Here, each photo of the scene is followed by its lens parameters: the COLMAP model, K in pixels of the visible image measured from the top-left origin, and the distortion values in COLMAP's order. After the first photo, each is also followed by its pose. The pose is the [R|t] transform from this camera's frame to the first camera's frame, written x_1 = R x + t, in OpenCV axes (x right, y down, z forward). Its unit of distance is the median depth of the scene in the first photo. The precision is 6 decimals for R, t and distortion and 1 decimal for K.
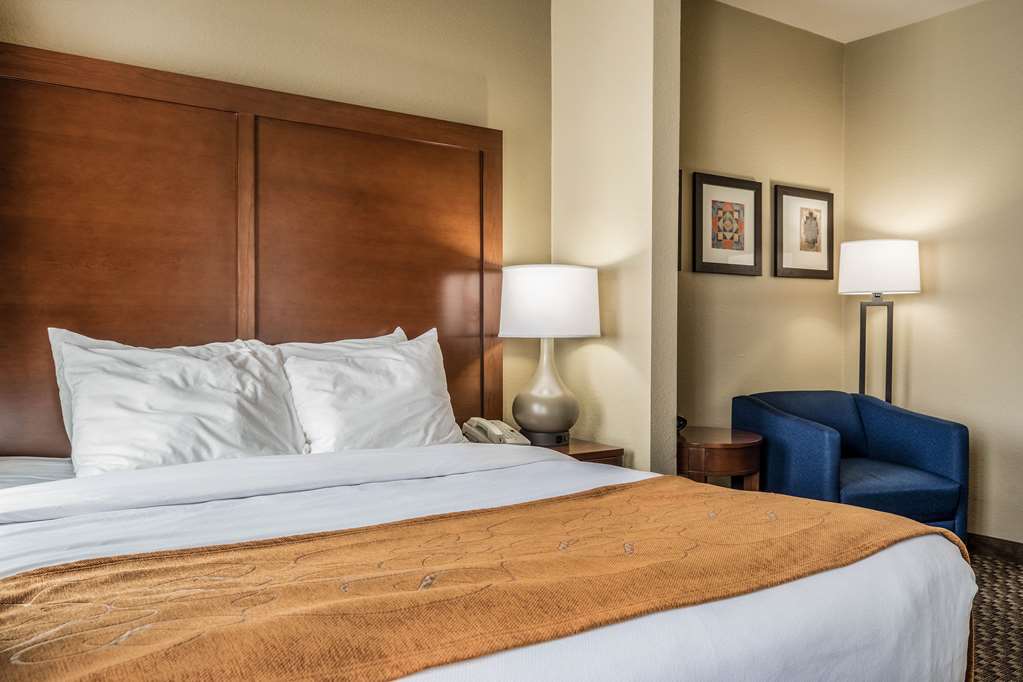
lens RADIAL K [[802.2, 0, 506.7], [0, 802.2, 345.3], [0, 0, 1]] dist [-0.010395, 0.000913]
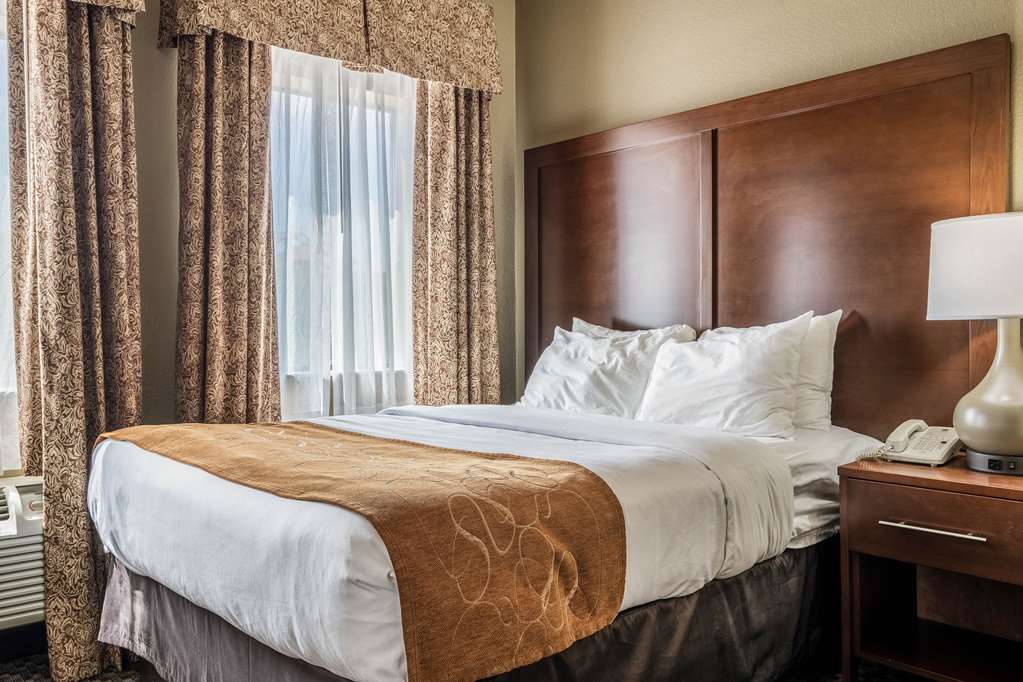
lens RADIAL K [[802.2, 0, 501.3], [0, 802.2, 349.1], [0, 0, 1]] dist [-0.010395, 0.000913]
pose [[0.104018, 0.028007, -0.994181, 0.895479], [0.003219, 0.999589, 0.028496, -0.005975], [0.994570, -0.006164, 0.103886, 0.629392]]
